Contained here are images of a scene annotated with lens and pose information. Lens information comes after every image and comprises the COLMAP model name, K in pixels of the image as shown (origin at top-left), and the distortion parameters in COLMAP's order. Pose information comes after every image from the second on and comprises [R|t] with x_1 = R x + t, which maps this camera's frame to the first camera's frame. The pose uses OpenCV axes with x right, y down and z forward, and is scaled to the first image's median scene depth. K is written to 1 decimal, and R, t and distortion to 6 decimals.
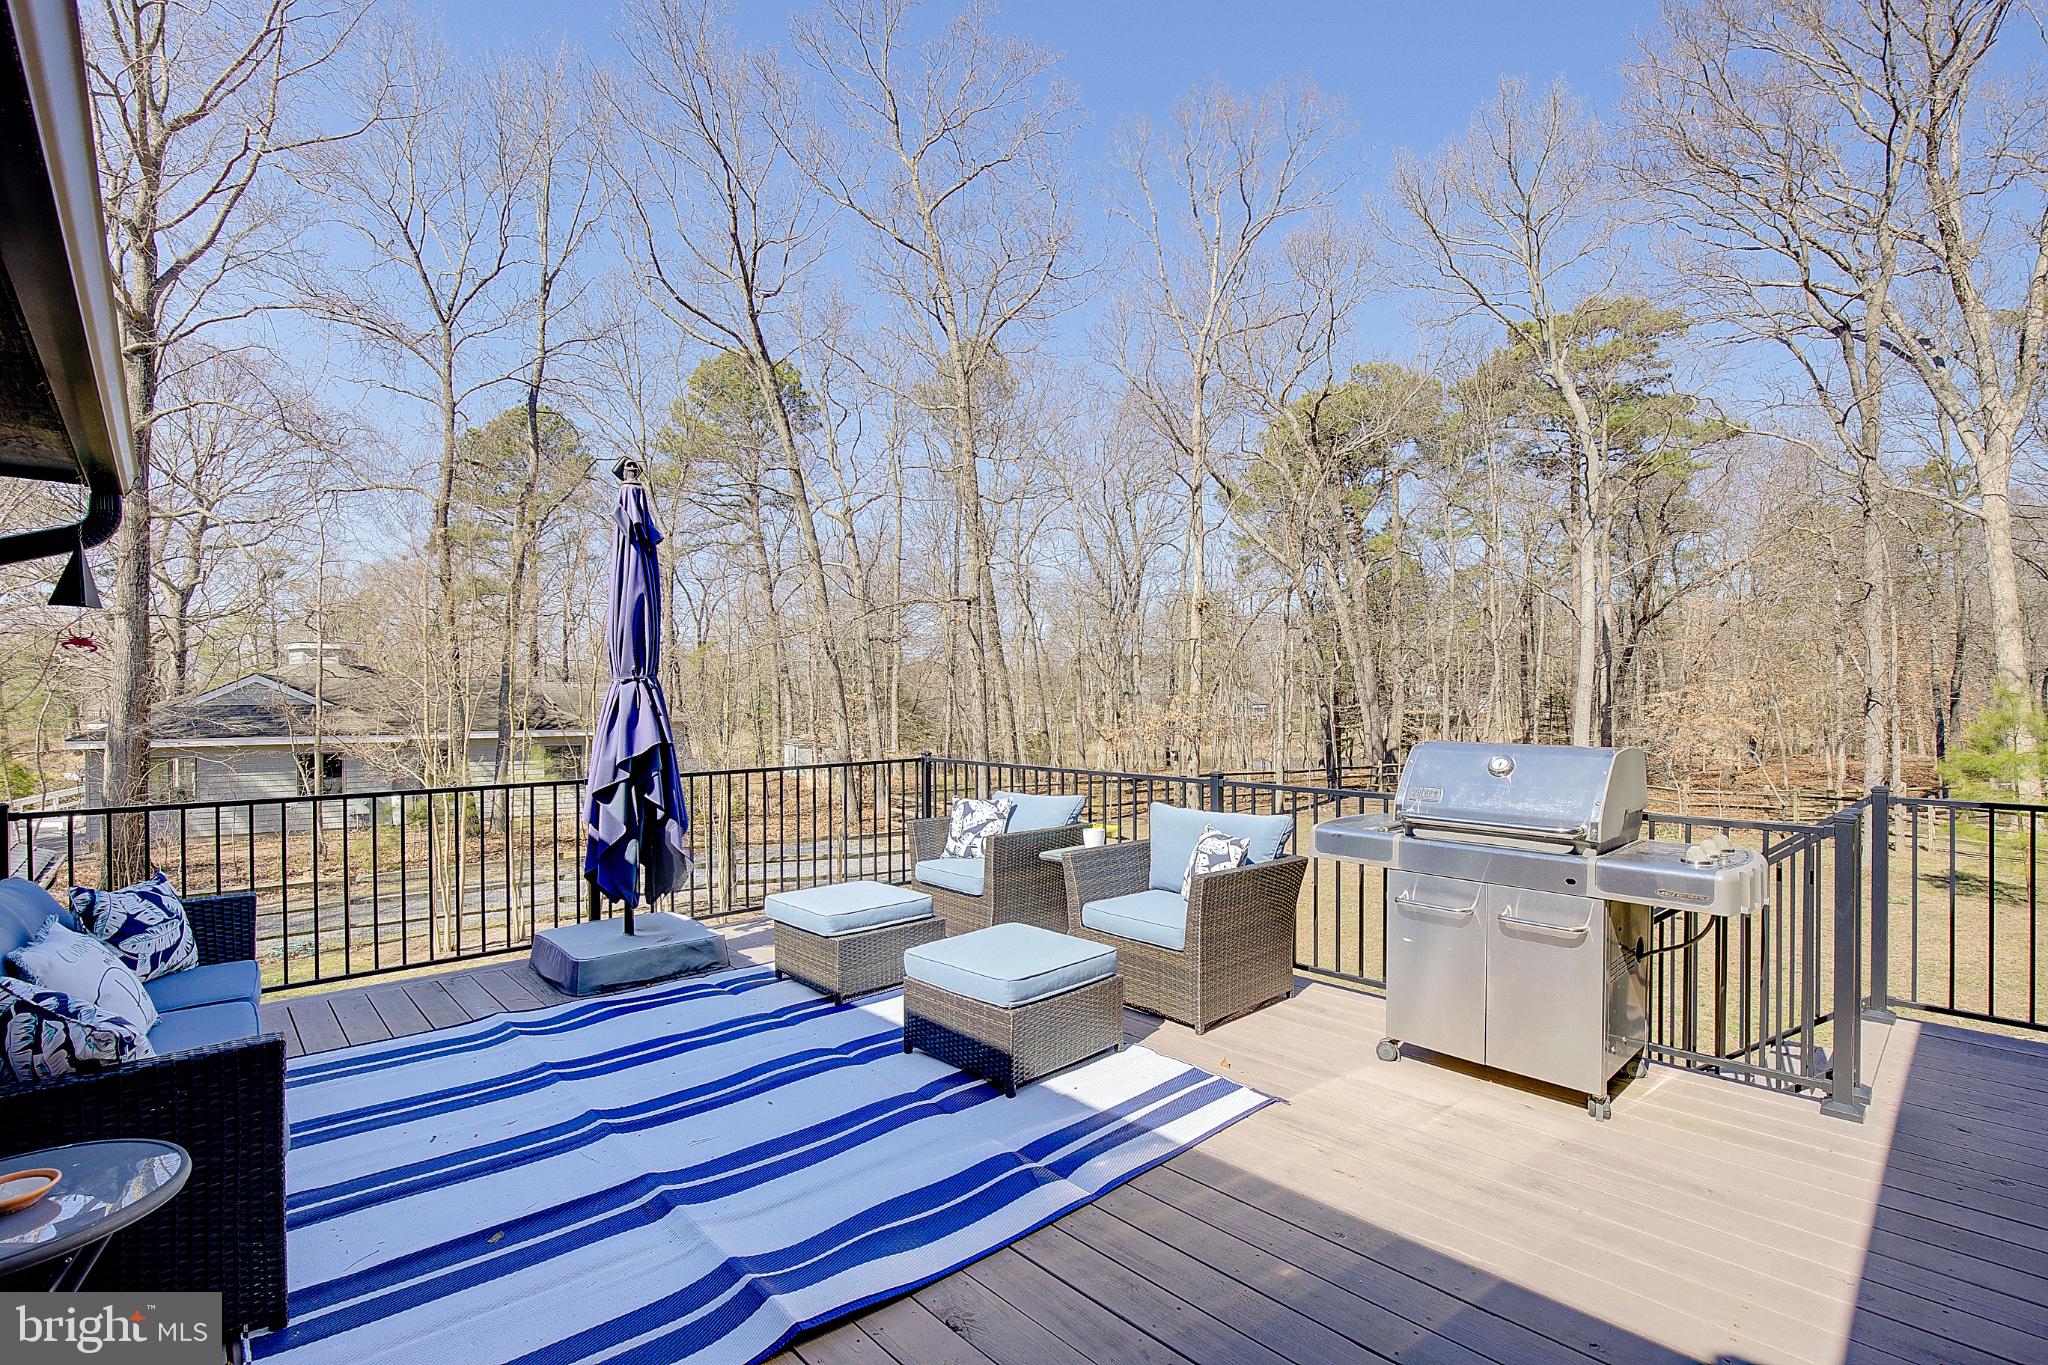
lens RADIAL K [[942.9, 0, 1075.0], [0, 942.9, 682.7], [0, 0, 1]] dist [-0.024968, -0.000335]
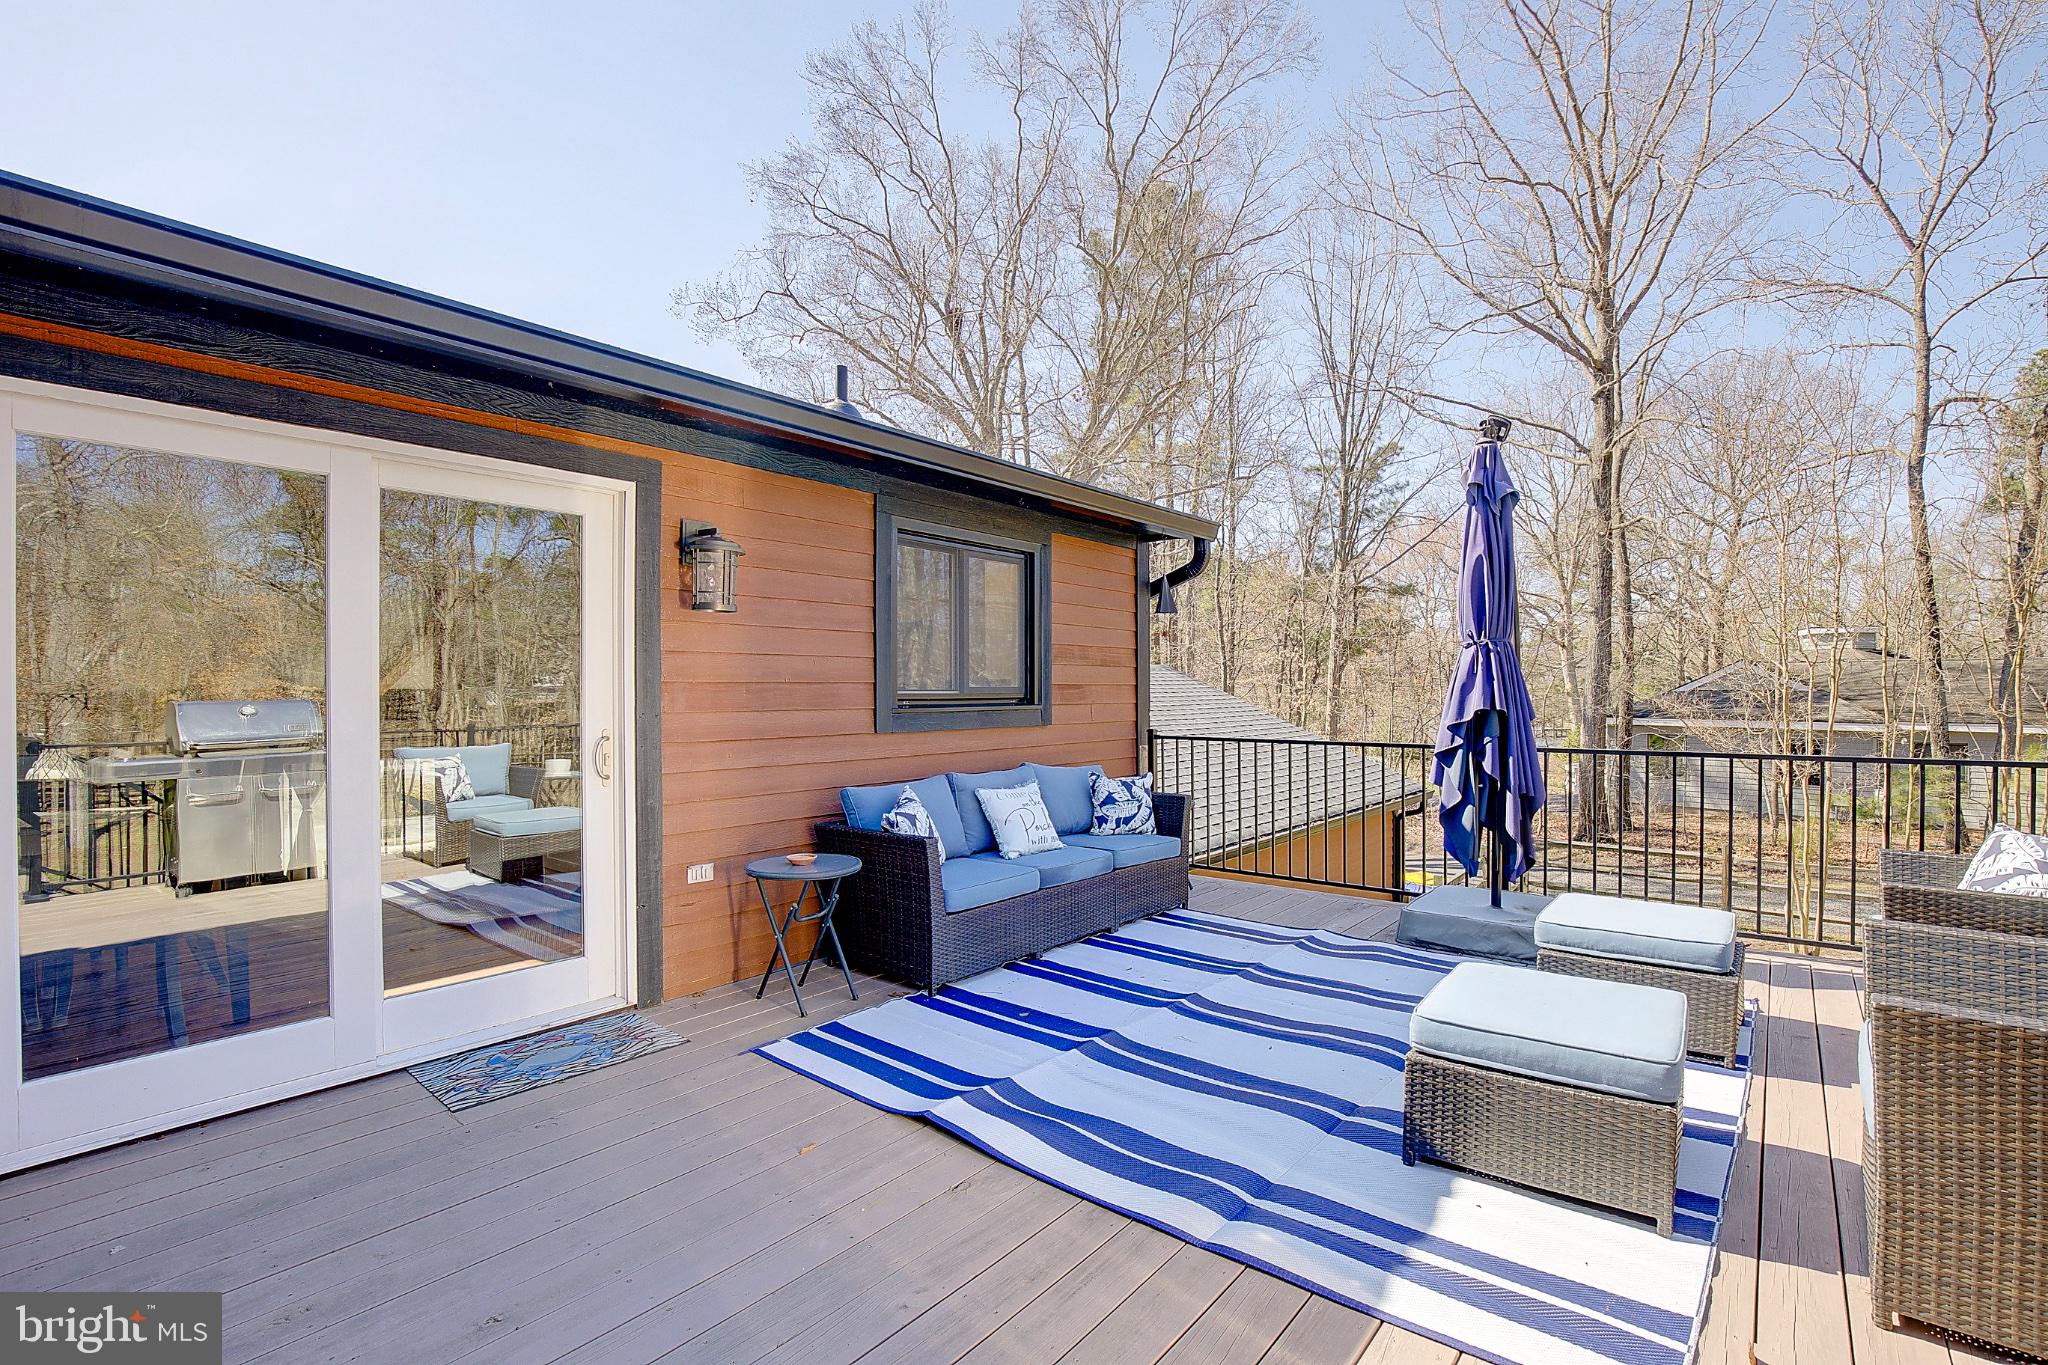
lens RADIAL K [[942.9, 0, 1022.4], [0, 942.9, 688.2], [0, 0, 1]] dist [-0.024968, -0.000335]
pose [[0.116593, 0.004474, -0.993170, 0.647092], [0.012644, 0.999902, 0.005989, 0.045424], [0.993099, -0.013256, 0.116525, 0.604346]]
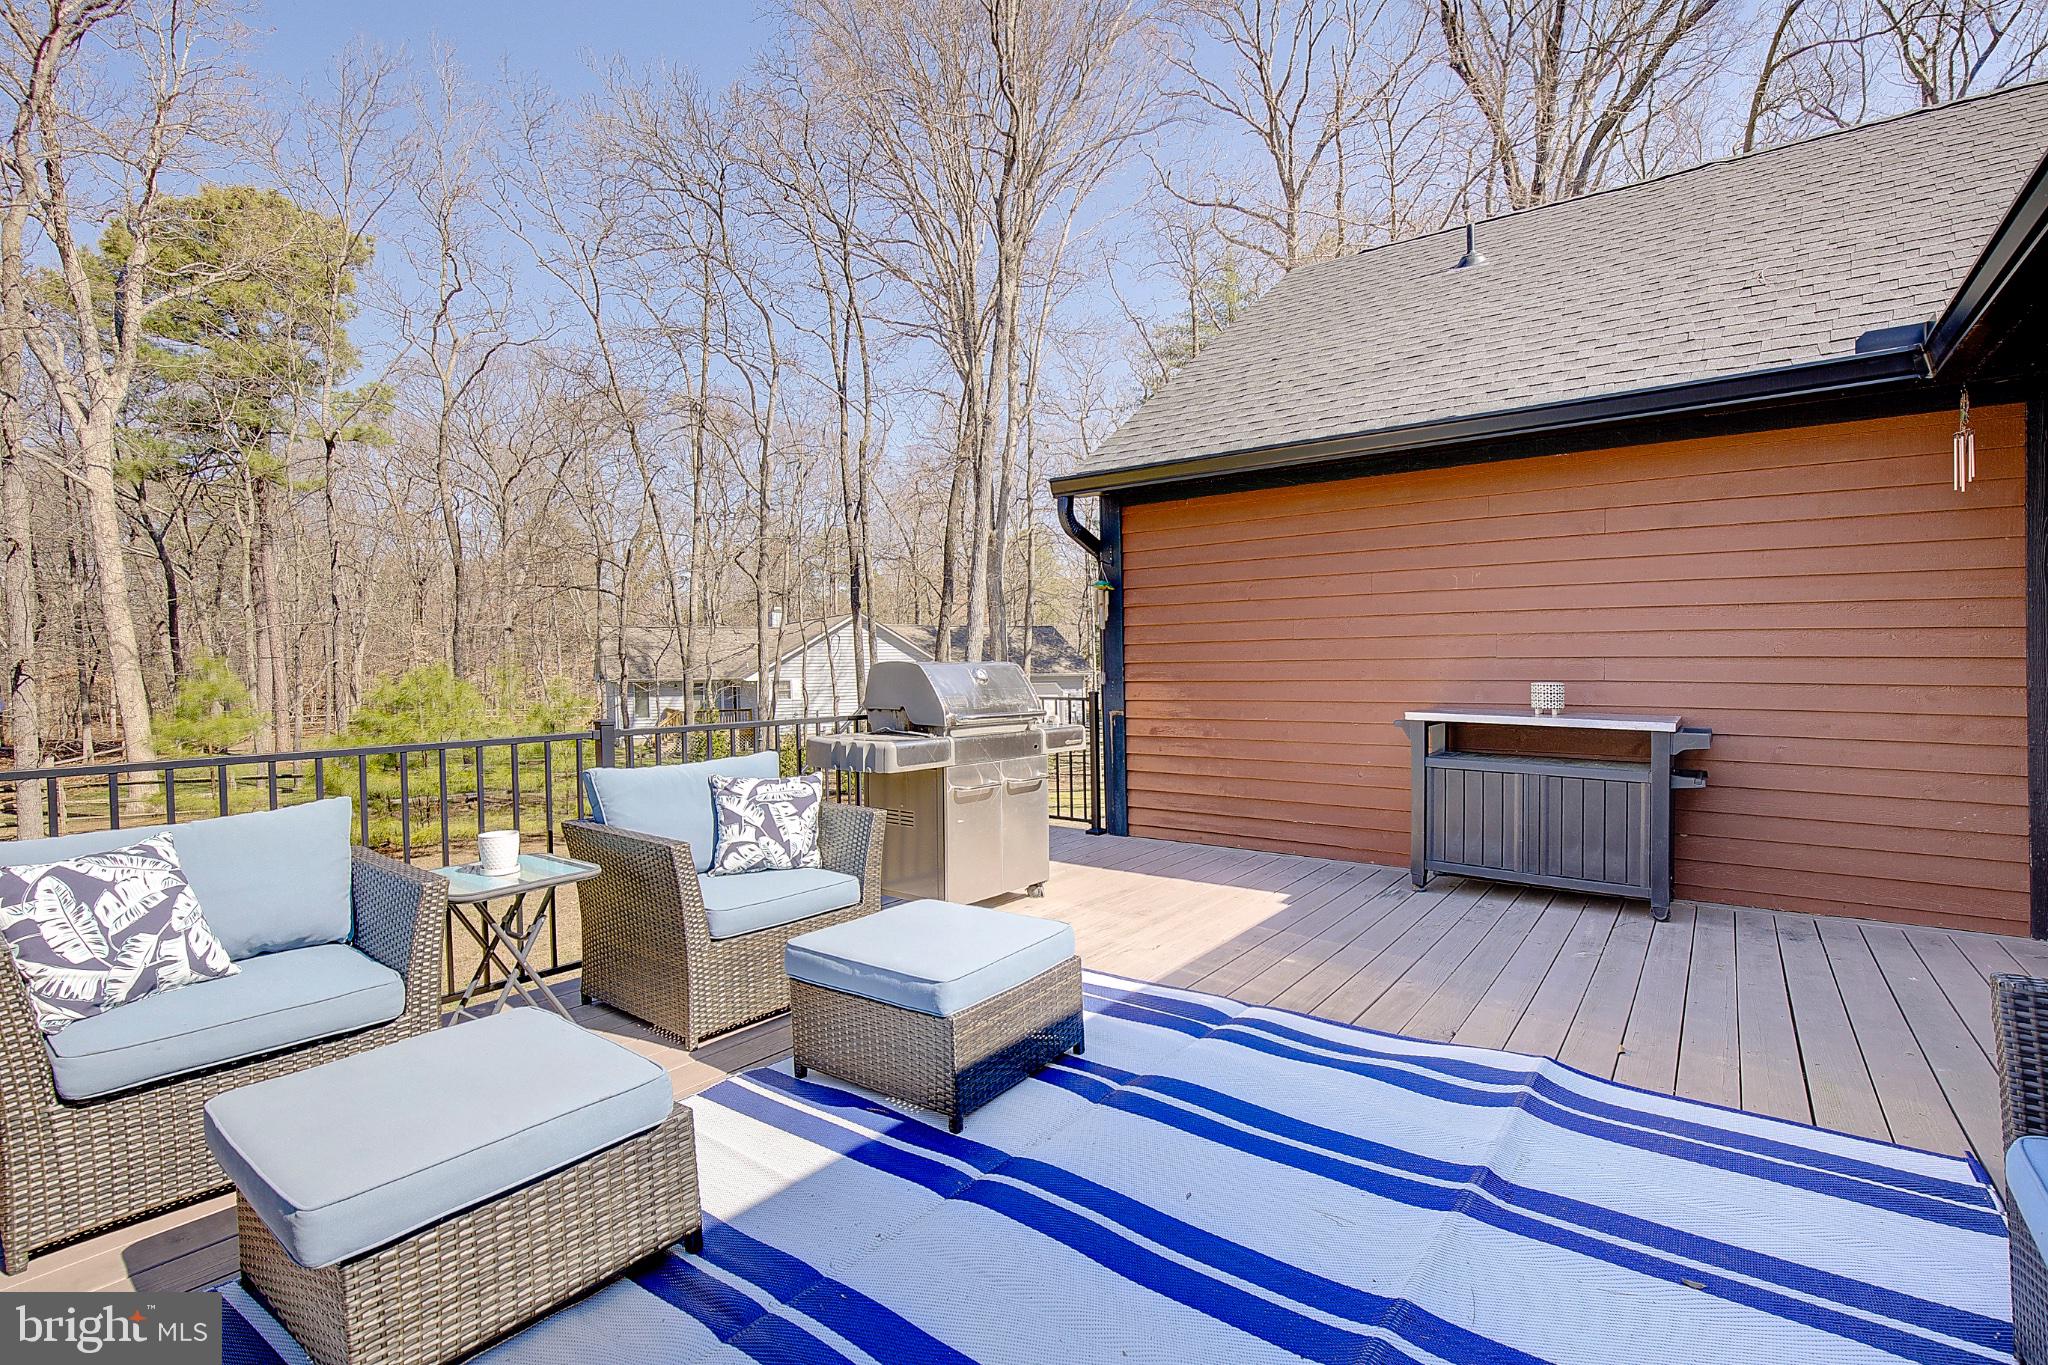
lens RADIAL K [[942.9, 0, 1030.2], [0, 942.9, 692.2], [0, 0, 1]] dist [-0.024968, -0.000335]
pose [[-0.160462, -0.021317, 0.986812, -0.906987], [-0.002786, 0.999773, 0.021144, 0.086781], [-0.987038, 0.000644, -0.160484, 1.178946]]
